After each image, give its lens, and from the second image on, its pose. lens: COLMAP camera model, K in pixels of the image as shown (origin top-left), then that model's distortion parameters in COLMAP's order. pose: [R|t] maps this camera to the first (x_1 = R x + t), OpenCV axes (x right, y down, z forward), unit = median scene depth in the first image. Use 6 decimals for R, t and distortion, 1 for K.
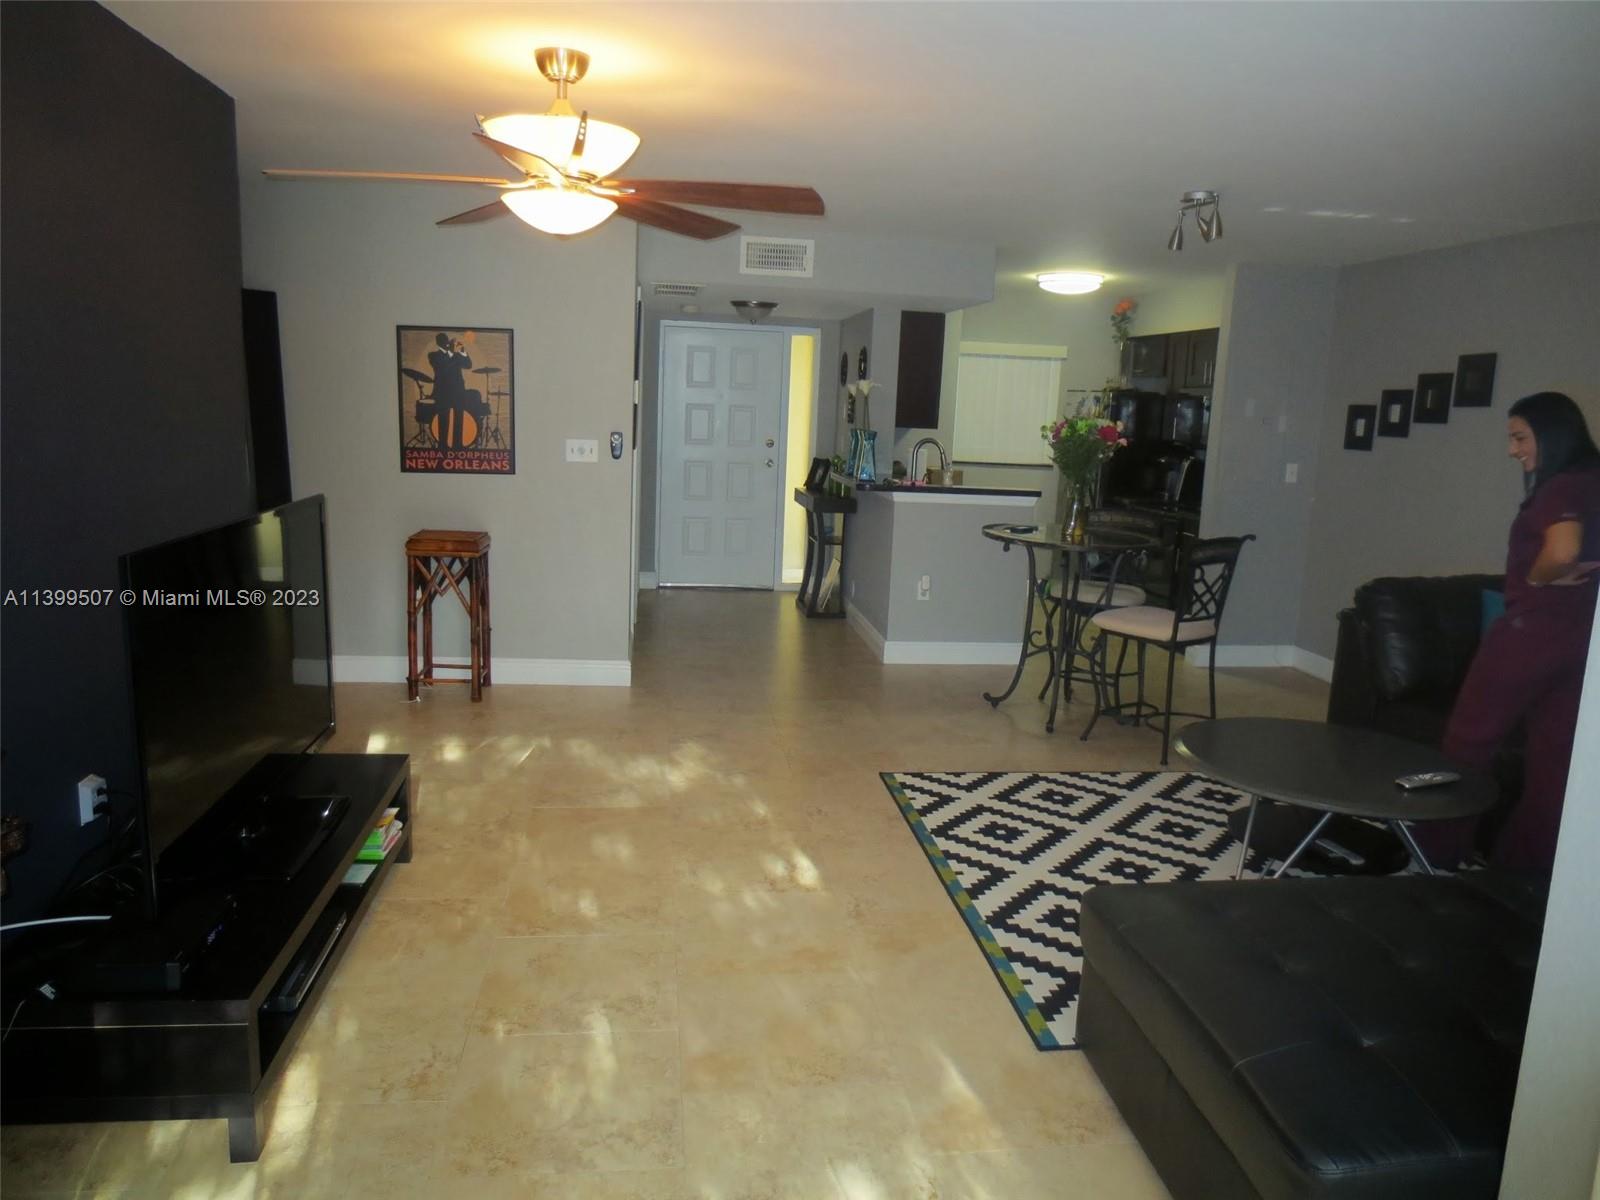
lens RADIAL K [[1135.2, 0, 824.1], [0, 1135.2, 599.1], [0, 0, 1]] dist [-0.044570, 0.000319]
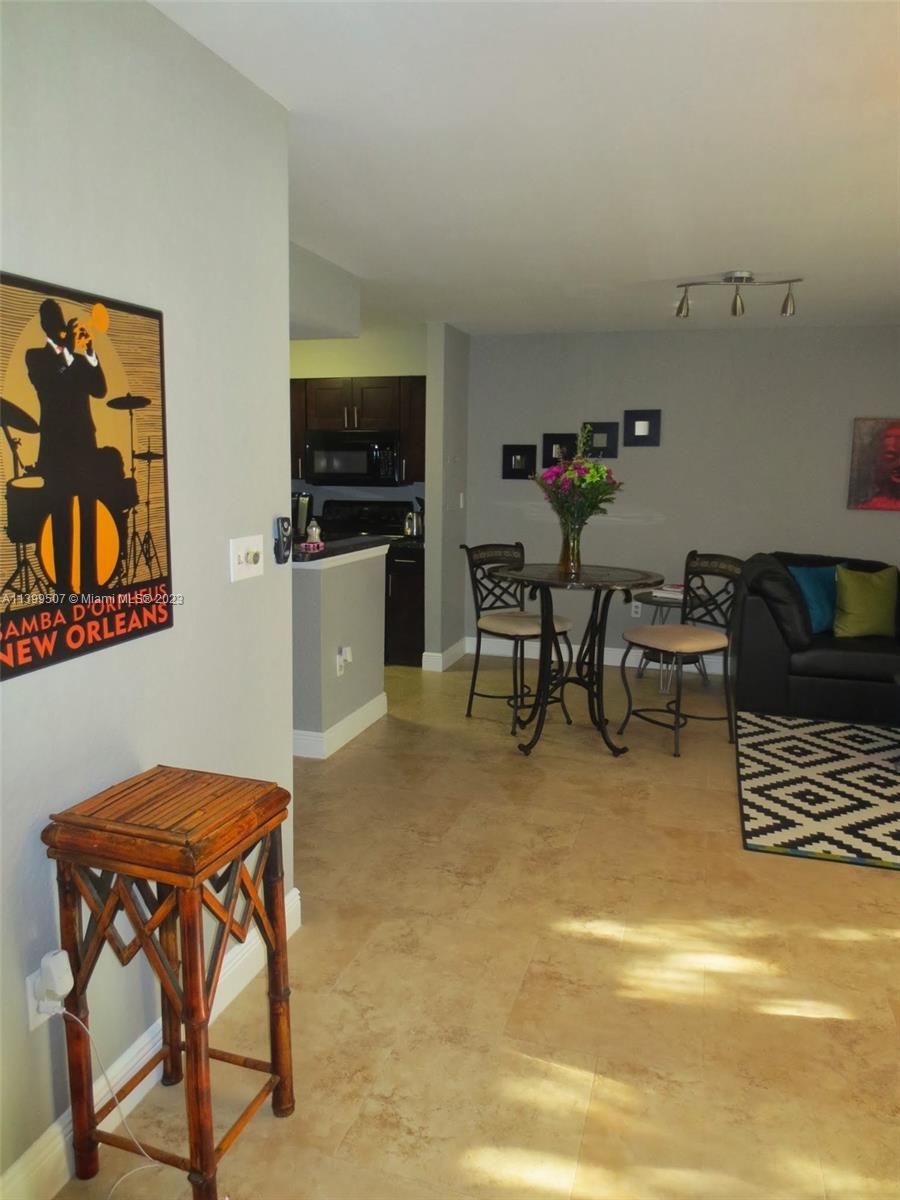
lens RADIAL K [[851.4, 0, 450.0], [0, 851.4, 600.0], [0, 0, 1]] dist [-0.044570, 0.000319]
pose [[0.418677, -0.179667, 0.890185, -0.549423], [0.159454, 0.979549, 0.122708, -0.150126], [-0.894027, 0.090568, 0.438763, 0.763007]]
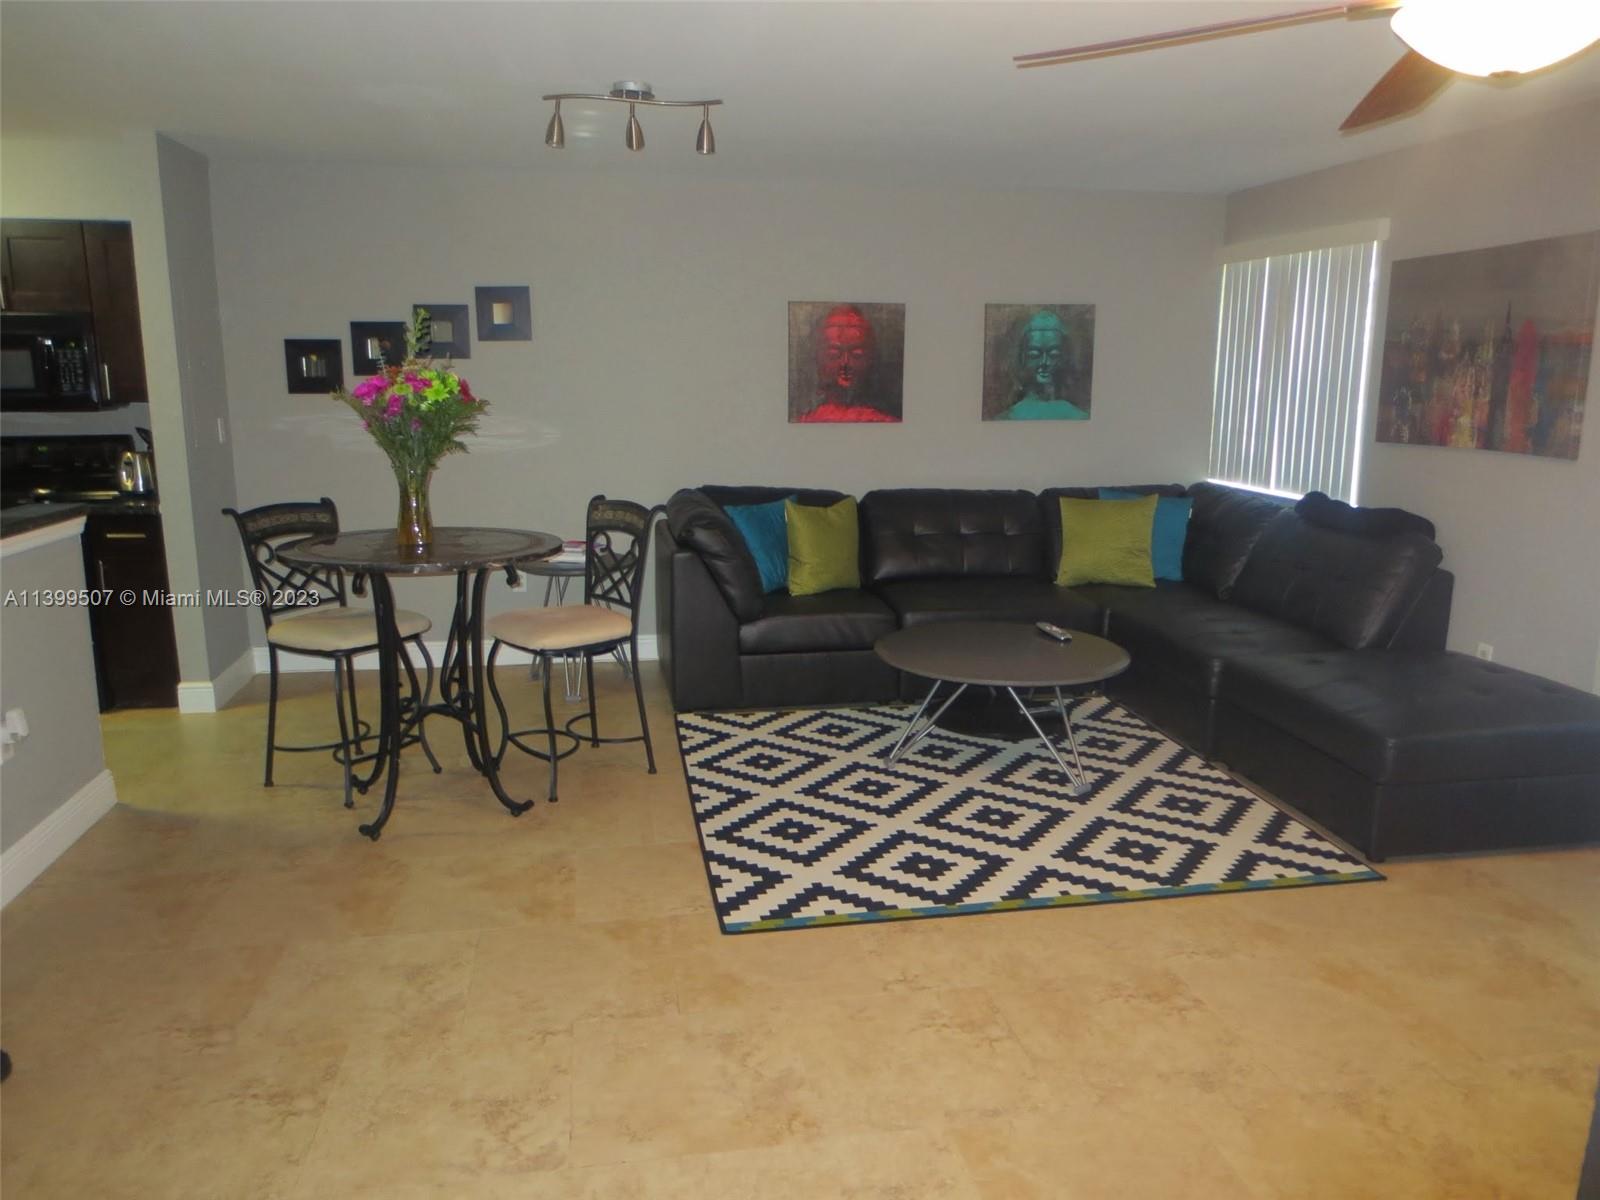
lens RADIAL K [[1137.3, 0, 800.0], [0, 1137.3, 600.0], [0, 0, 1]] dist [-0.027111, 0.026030]
pose [[-0.042659, -0.244395, 0.968737, -0.460983], [0.164042, 0.954747, 0.248089, -0.158450], [-0.985531, 0.169497, -0.000638, 0.790148]]
